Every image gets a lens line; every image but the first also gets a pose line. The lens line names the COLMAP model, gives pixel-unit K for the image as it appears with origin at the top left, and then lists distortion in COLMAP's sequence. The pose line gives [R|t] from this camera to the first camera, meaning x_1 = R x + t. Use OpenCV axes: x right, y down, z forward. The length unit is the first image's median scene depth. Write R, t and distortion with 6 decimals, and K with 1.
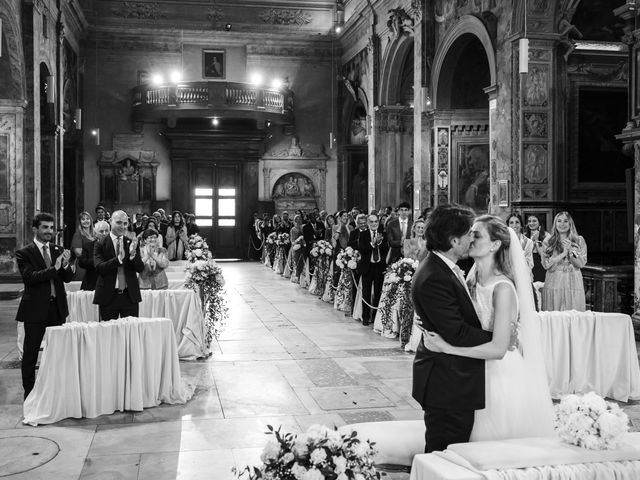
lens RADIAL K [[682.7, 0, 281.5], [0, 682.7, 225.6], [0, 0, 1]] dist [-0.013804, 0.000000]
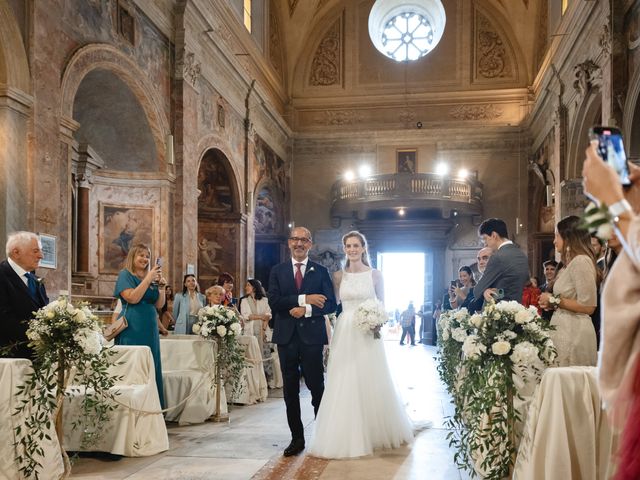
lens RADIAL K [[495.2, 0, 363.5], [0, 495.2, 321.4], [0, 0, 1]] dist [0.012011, -0.012289]
pose [[0.958488, 0.005551, -0.285078, 0.089735], [-0.007333, 0.999960, -0.005185, 0.030119], [0.285038, 0.007060, 0.958490, 0.333082]]
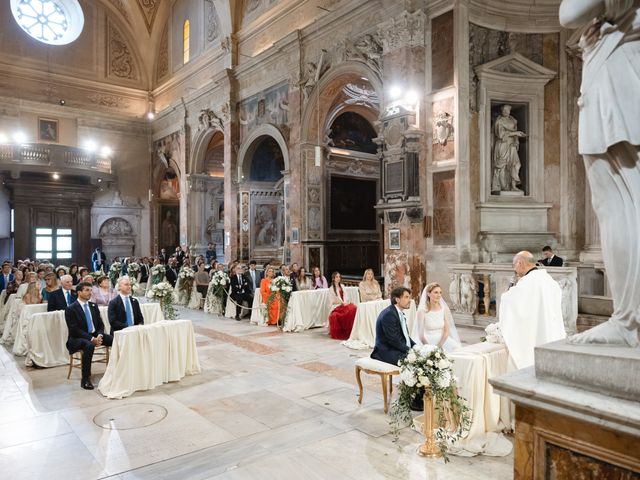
lens RADIAL K [[478.7, 0, 333.4], [0, 478.7, 246.2], [0, 0, 1]] dist [-0.004386, 0.006024]
pose [[0.859528, -0.005853, 0.511054, -0.145498], [0.014445, 0.999813, -0.012843, -0.004155], [-0.510884, 0.018421, 0.859452, -0.036269]]
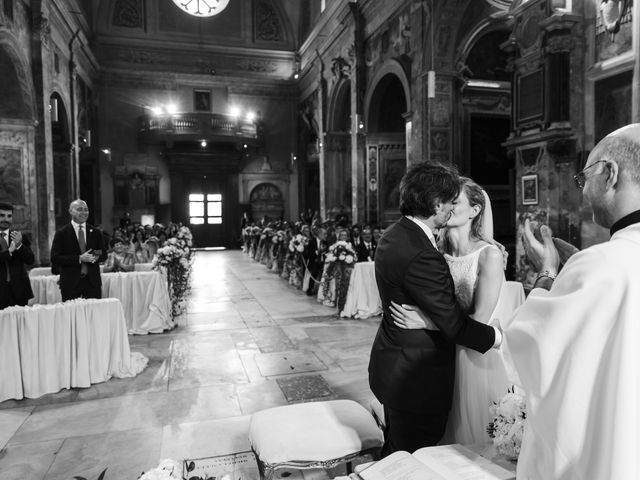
lens RADIAL K [[478.7, 0, 323.2], [0, 478.7, 236.9], [0, 0, 1]] dist [-0.004386, 0.006024]
pose [[0.992464, -0.018995, 0.121052, 0.022376], [0.015855, 0.999514, 0.026854, 0.007821], [-0.121504, -0.024732, 0.992283, 0.071962]]
